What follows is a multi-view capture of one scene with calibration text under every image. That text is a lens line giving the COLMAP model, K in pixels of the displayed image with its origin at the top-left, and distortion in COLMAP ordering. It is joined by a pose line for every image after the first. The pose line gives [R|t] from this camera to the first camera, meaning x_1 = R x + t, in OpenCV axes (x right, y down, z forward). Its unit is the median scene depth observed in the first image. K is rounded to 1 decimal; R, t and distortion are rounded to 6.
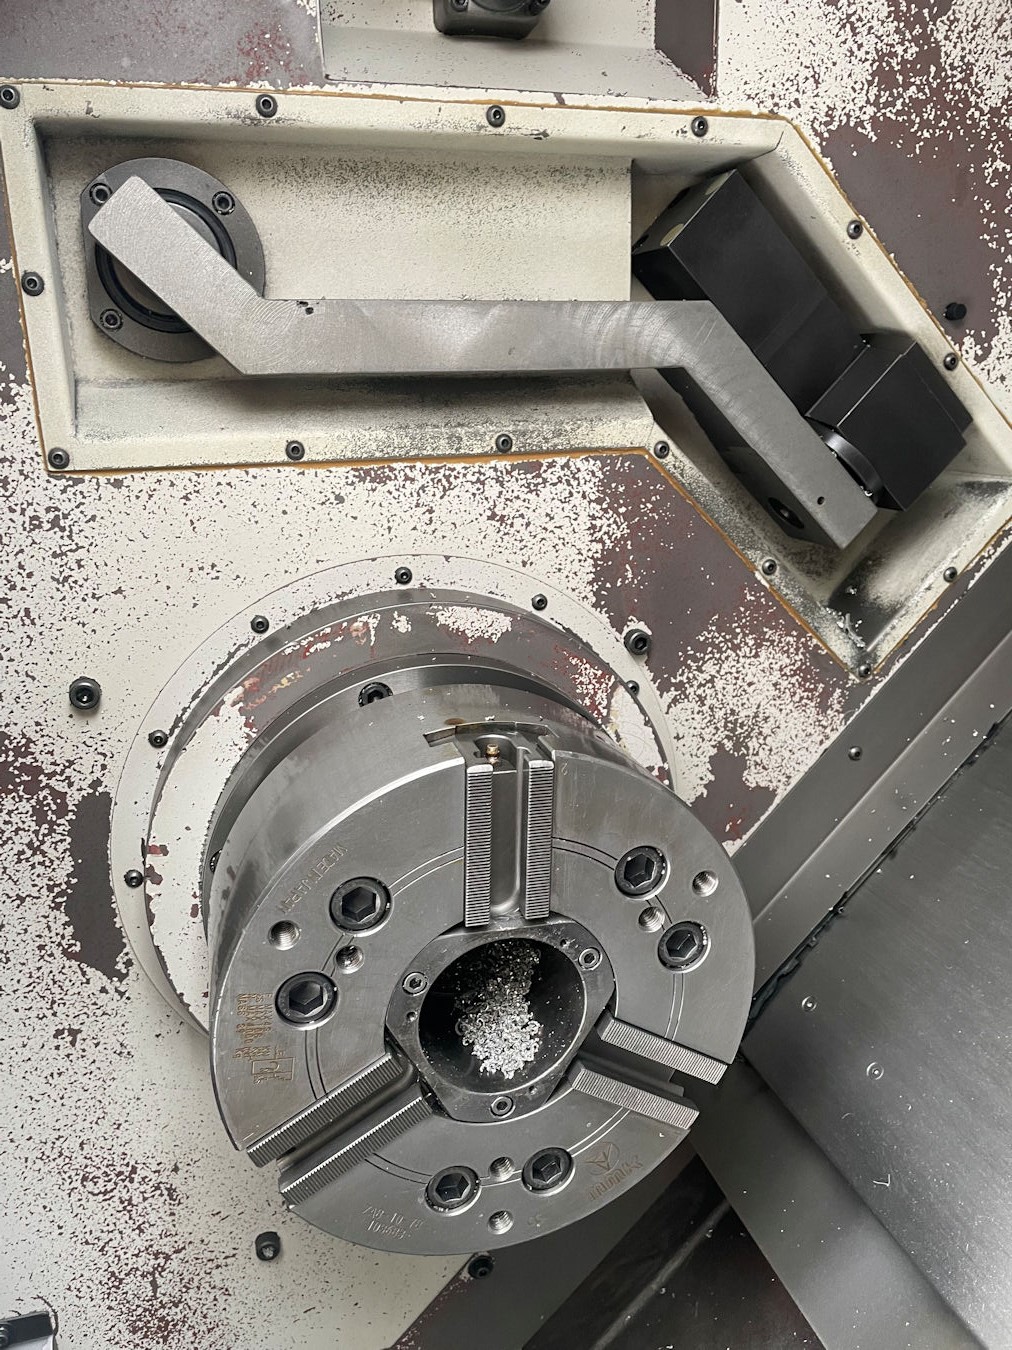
lens RADIAL K [[1058.1, 0, 506.0], [0, 1058.1, 675.0], [0, 0, 1]] dist [0.087090, -0.133768]
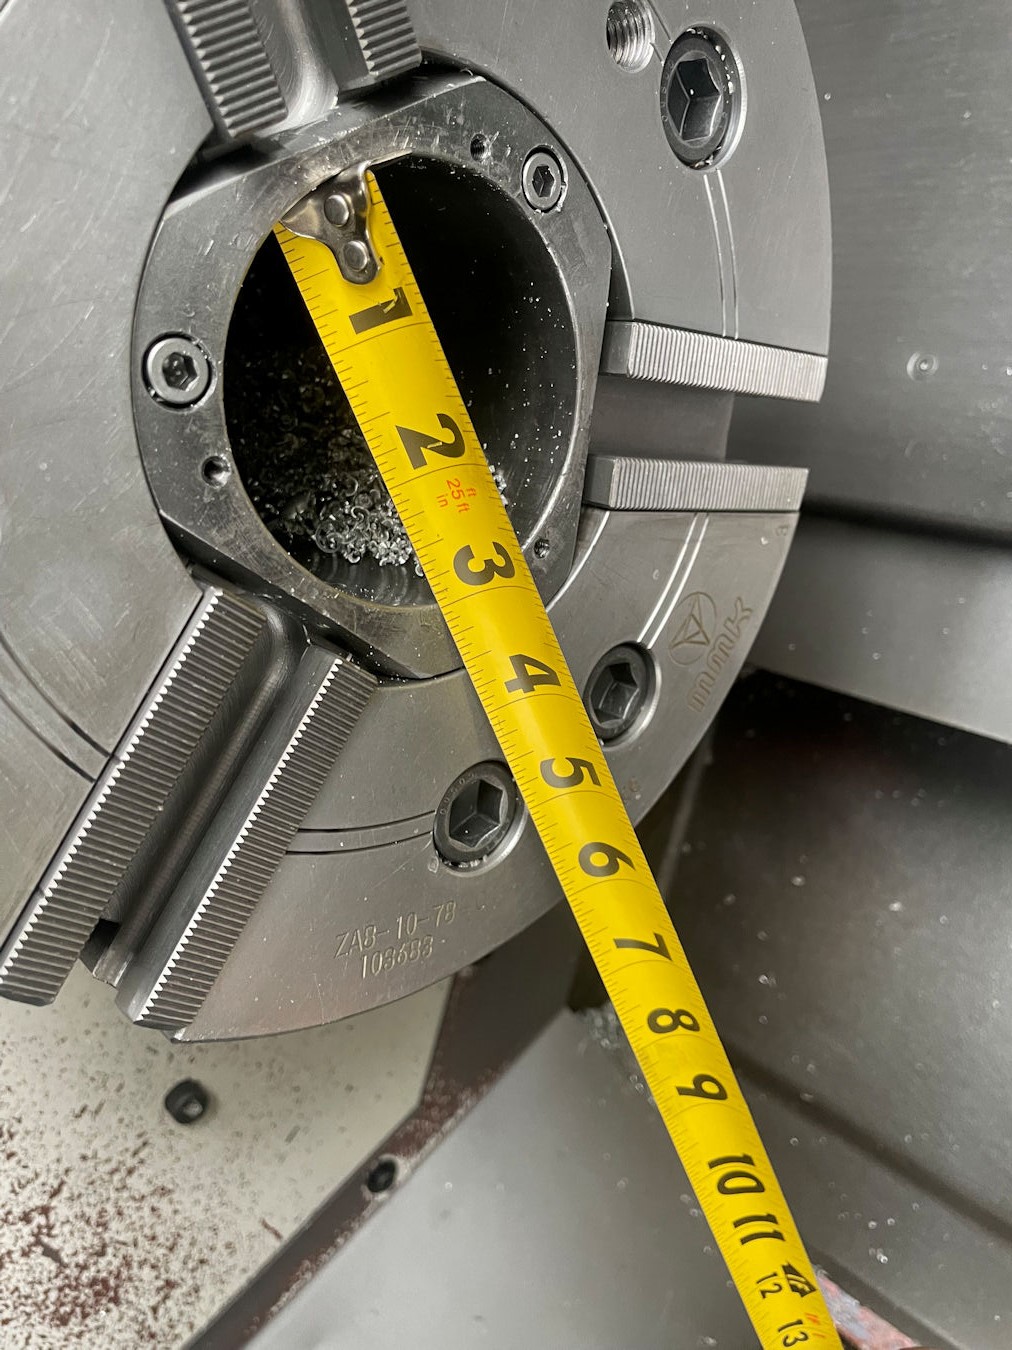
lens RADIAL K [[1058.1, 0, 506.0], [0, 1058.1, 675.0], [0, 0, 1]] dist [0.087090, -0.133768]
pose [[0.851778, -0.480345, 0.209149, -0.076665], [0.409165, 0.859248, 0.307045, 0.206475], [-0.327199, -0.175957, 0.928429, 0.410841]]
